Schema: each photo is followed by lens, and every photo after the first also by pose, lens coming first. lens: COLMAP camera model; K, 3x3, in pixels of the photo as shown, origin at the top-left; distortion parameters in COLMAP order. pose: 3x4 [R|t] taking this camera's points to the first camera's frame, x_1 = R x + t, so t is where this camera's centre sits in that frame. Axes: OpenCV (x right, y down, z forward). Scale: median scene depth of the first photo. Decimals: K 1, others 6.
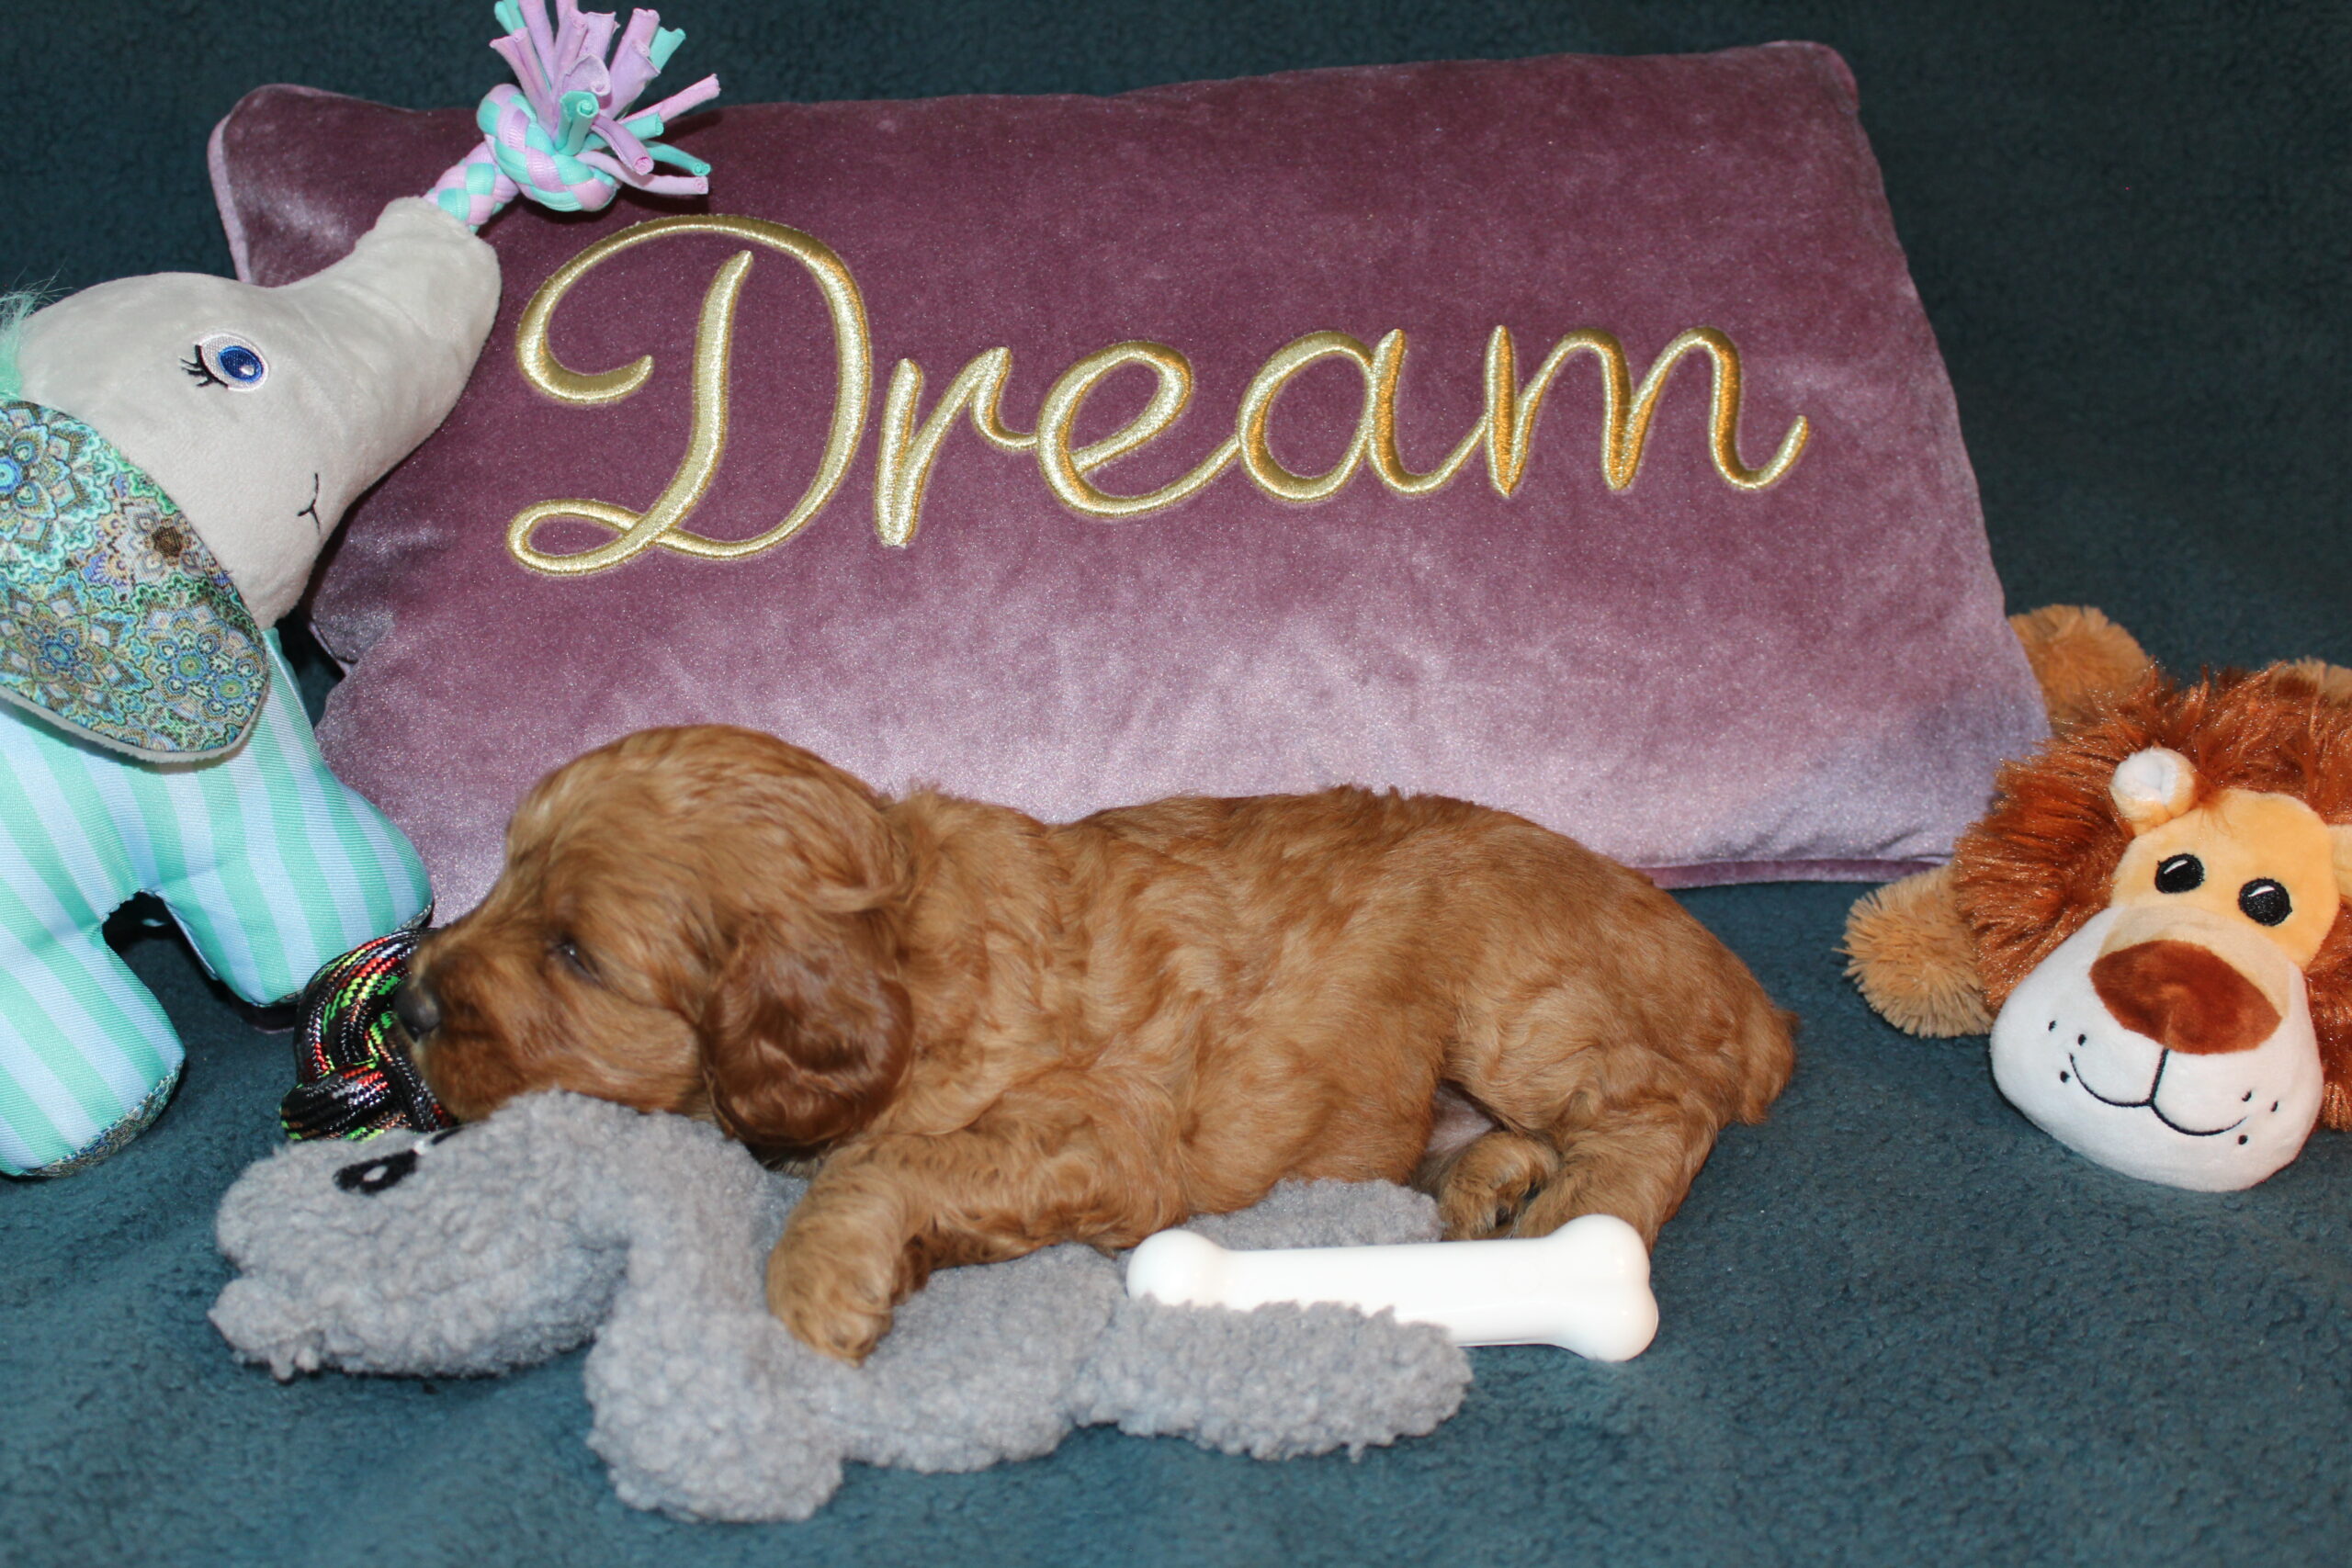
lens RADIAL K [[2683.1, 0, 1136.1], [0, 2683.1, 780.9], [0, 0, 1]] dist [-0.101457, 0.121506]
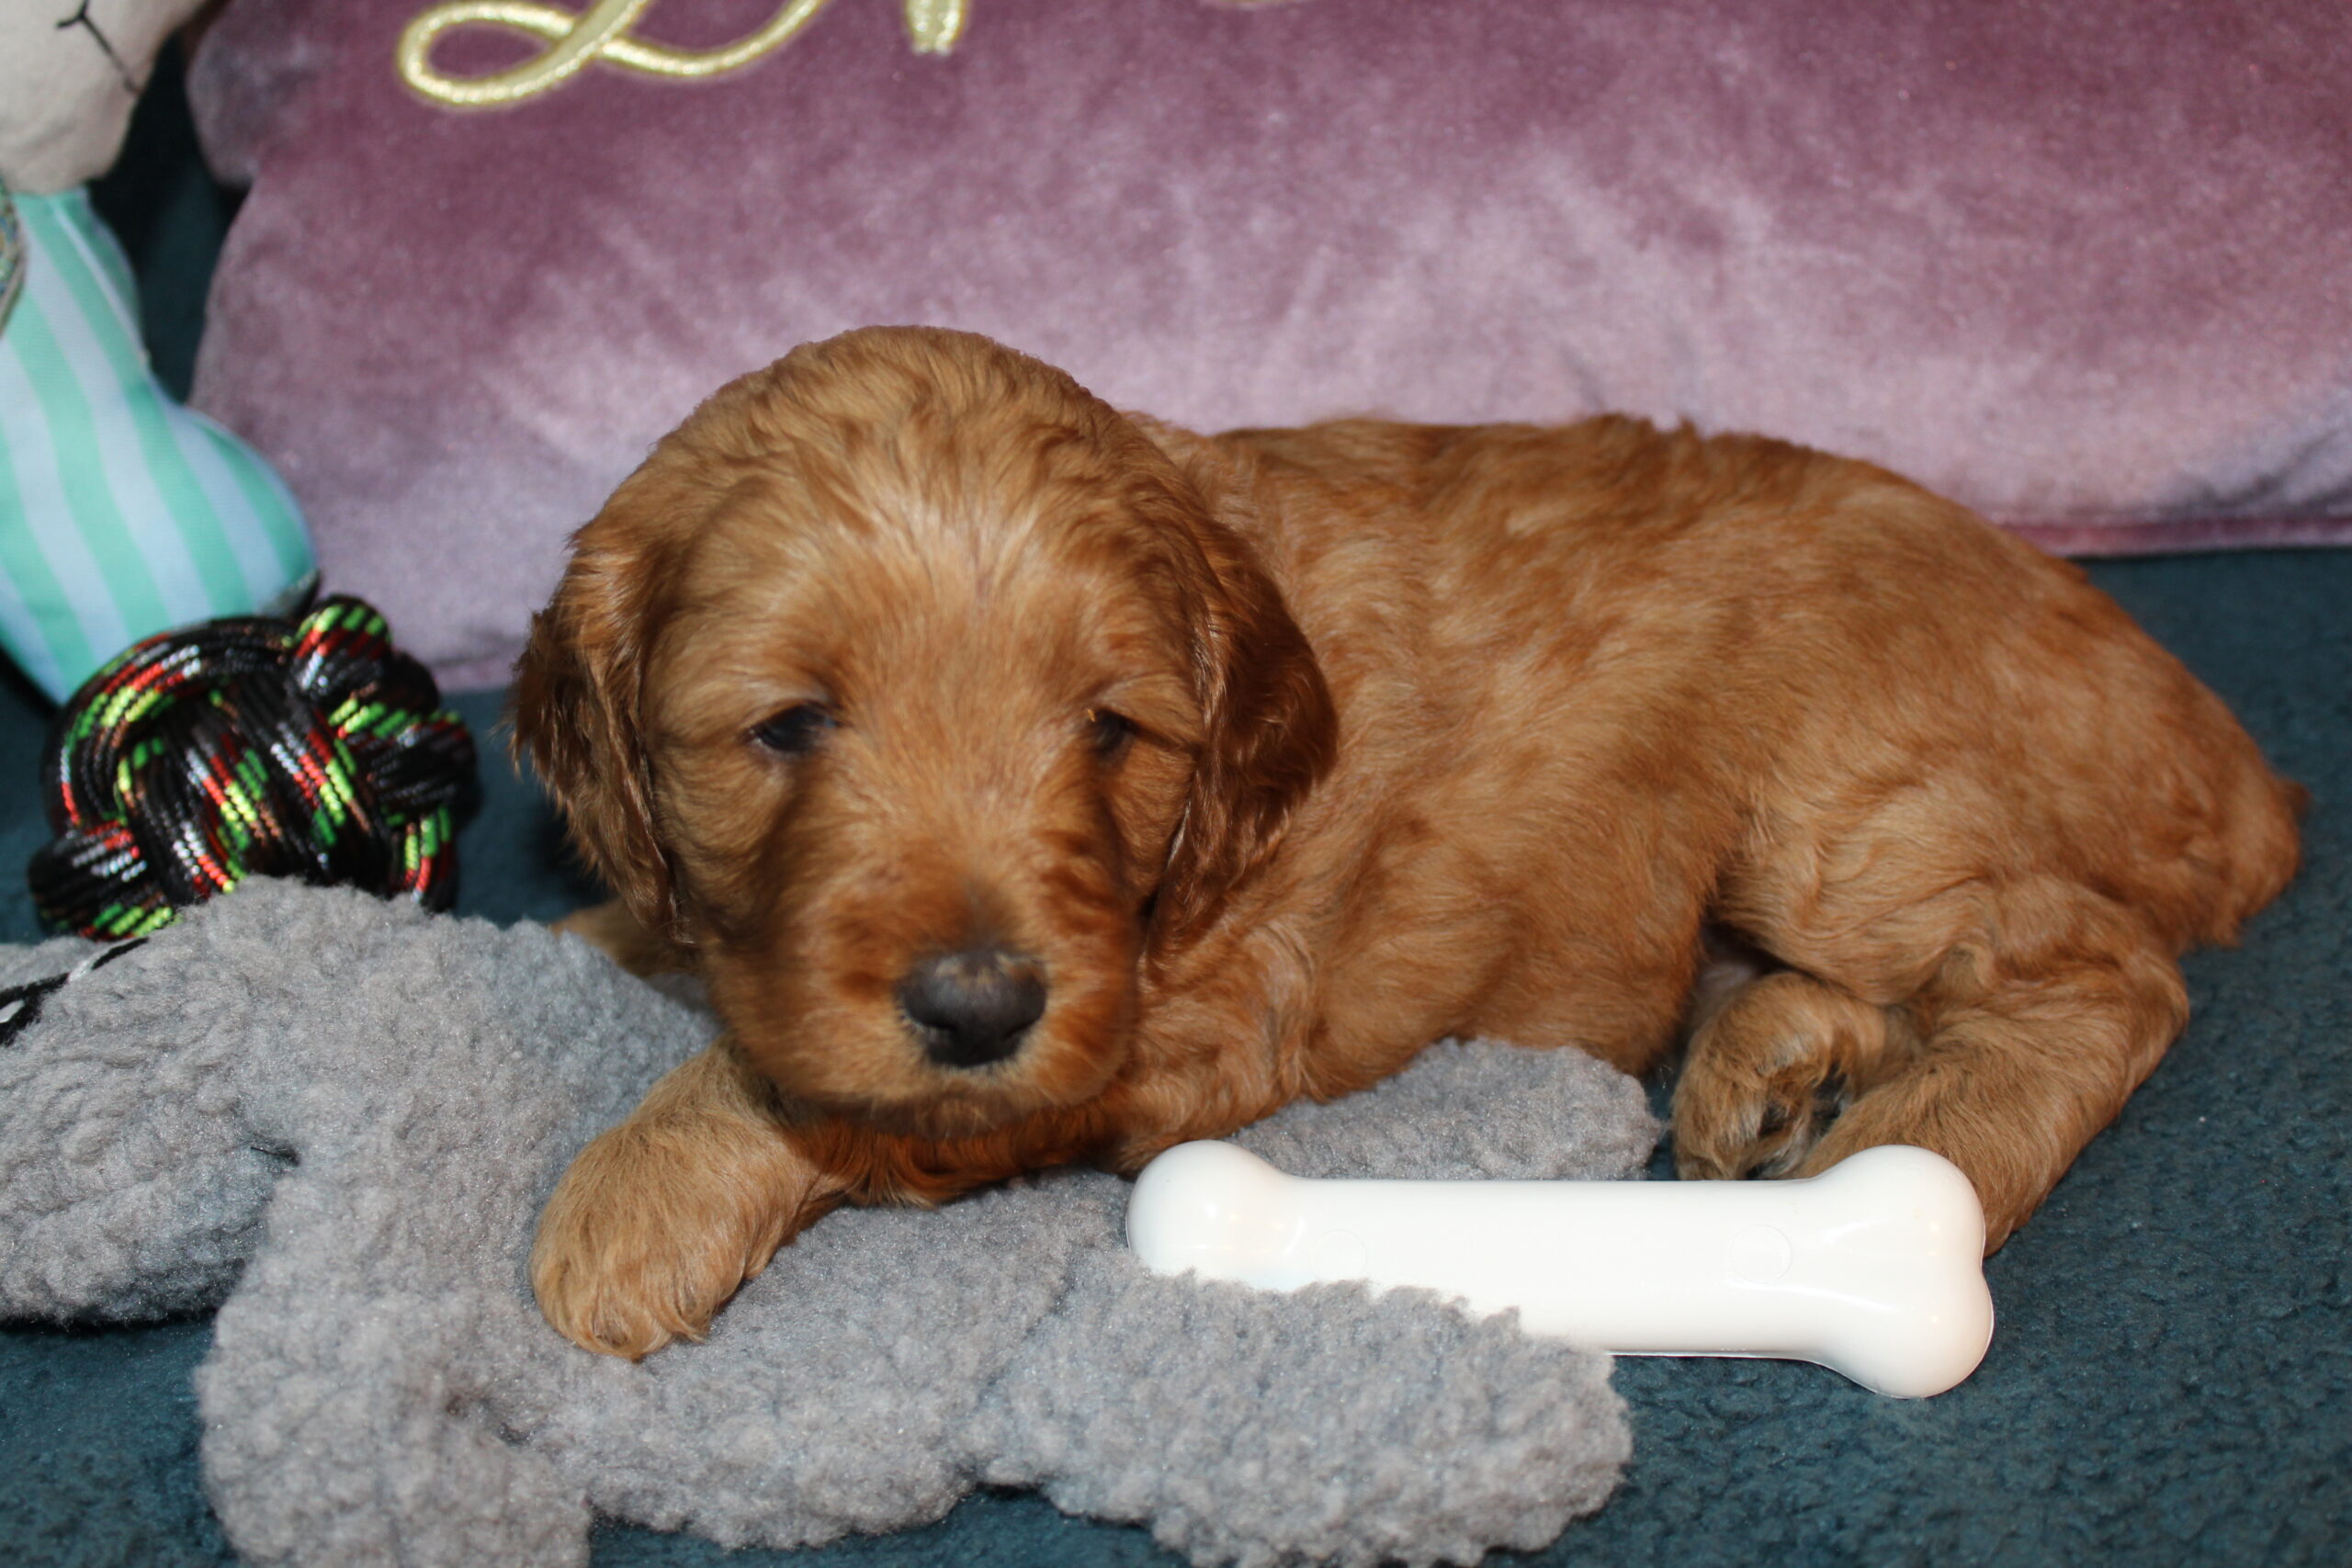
lens RADIAL K [[2683.1, 0, 1136.1], [0, 2683.1, 780.9], [0, 0, 1]] dist [-0.101457, 0.121506]
pose [[0.981565, 0.026233, -0.189320, 0.093107], [0.004246, 0.987299, 0.158819, -0.011737], [0.191082, -0.156695, 0.968986, 0.324907]]
